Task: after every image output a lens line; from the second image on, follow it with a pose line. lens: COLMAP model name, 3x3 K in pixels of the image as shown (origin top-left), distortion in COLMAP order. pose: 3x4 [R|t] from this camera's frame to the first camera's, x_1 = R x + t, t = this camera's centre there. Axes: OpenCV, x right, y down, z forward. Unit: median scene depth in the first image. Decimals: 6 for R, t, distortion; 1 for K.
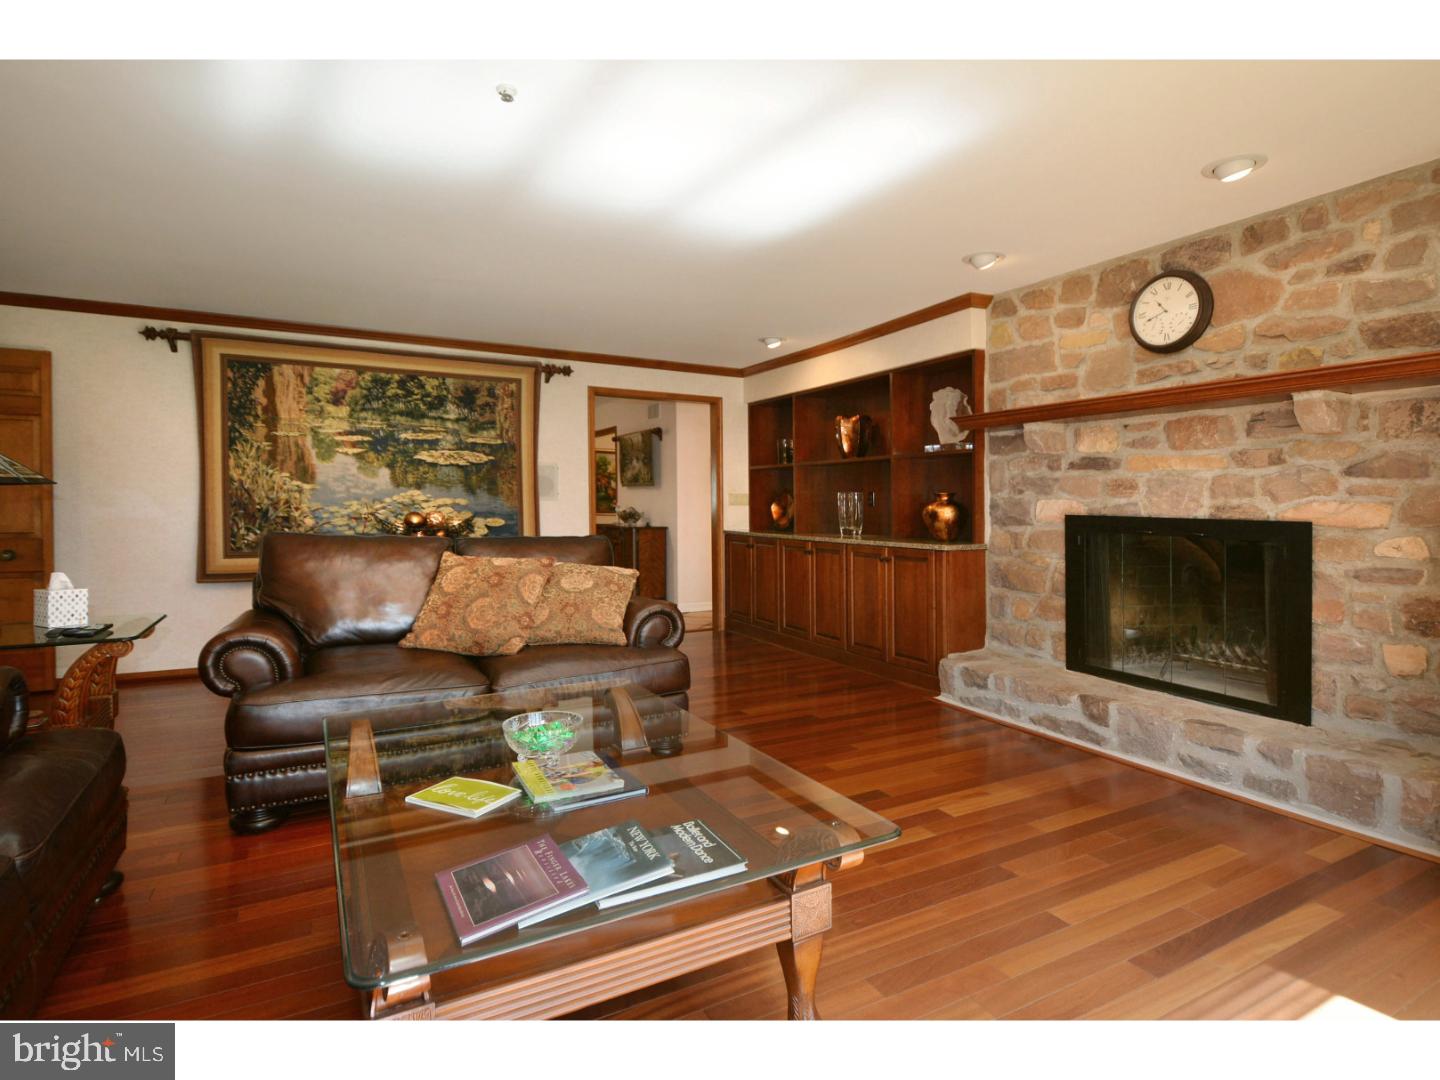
lens RADIAL K [[749.5, 0, 714.0], [0, 749.5, 535.1], [0, 0, 1]] dist [0.001766, -0.008439]
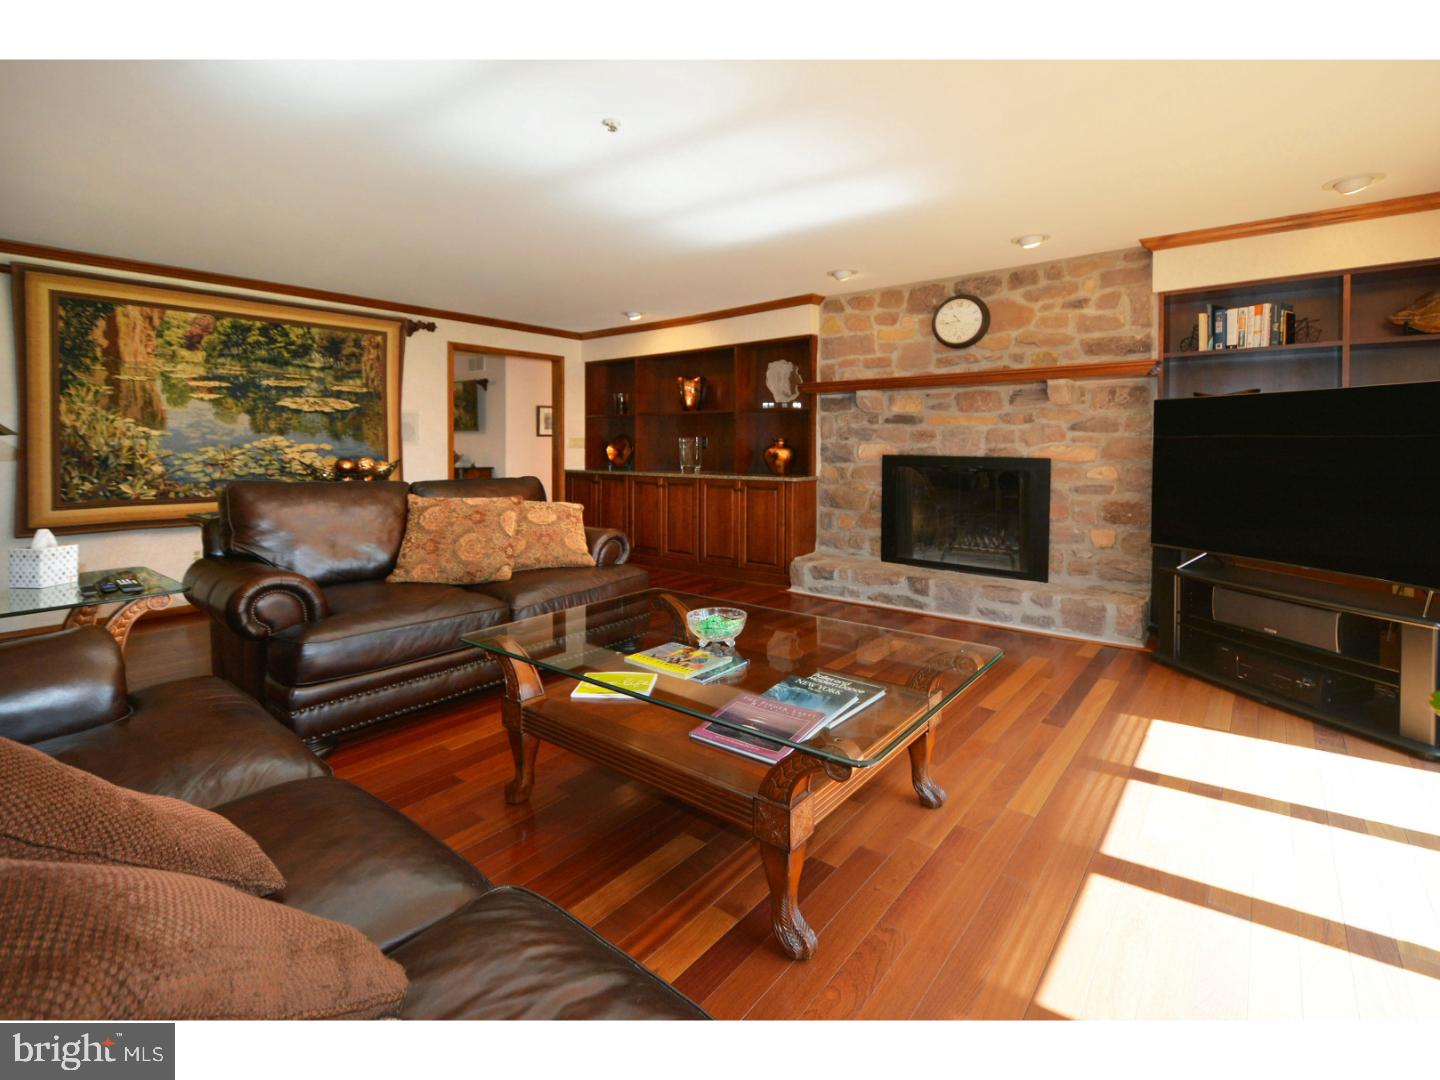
lens RADIAL K [[628.8, 0, 719.6], [0, 628.8, 479.8], [0, 0, 1]] dist [-0.000204, -0.003435]
pose [[0.936458, -0.024991, 0.349889, -0.242723], [0.020059, 0.999642, 0.017713, -0.006199], [-0.350207, -0.009569, 0.936624, -0.024839]]
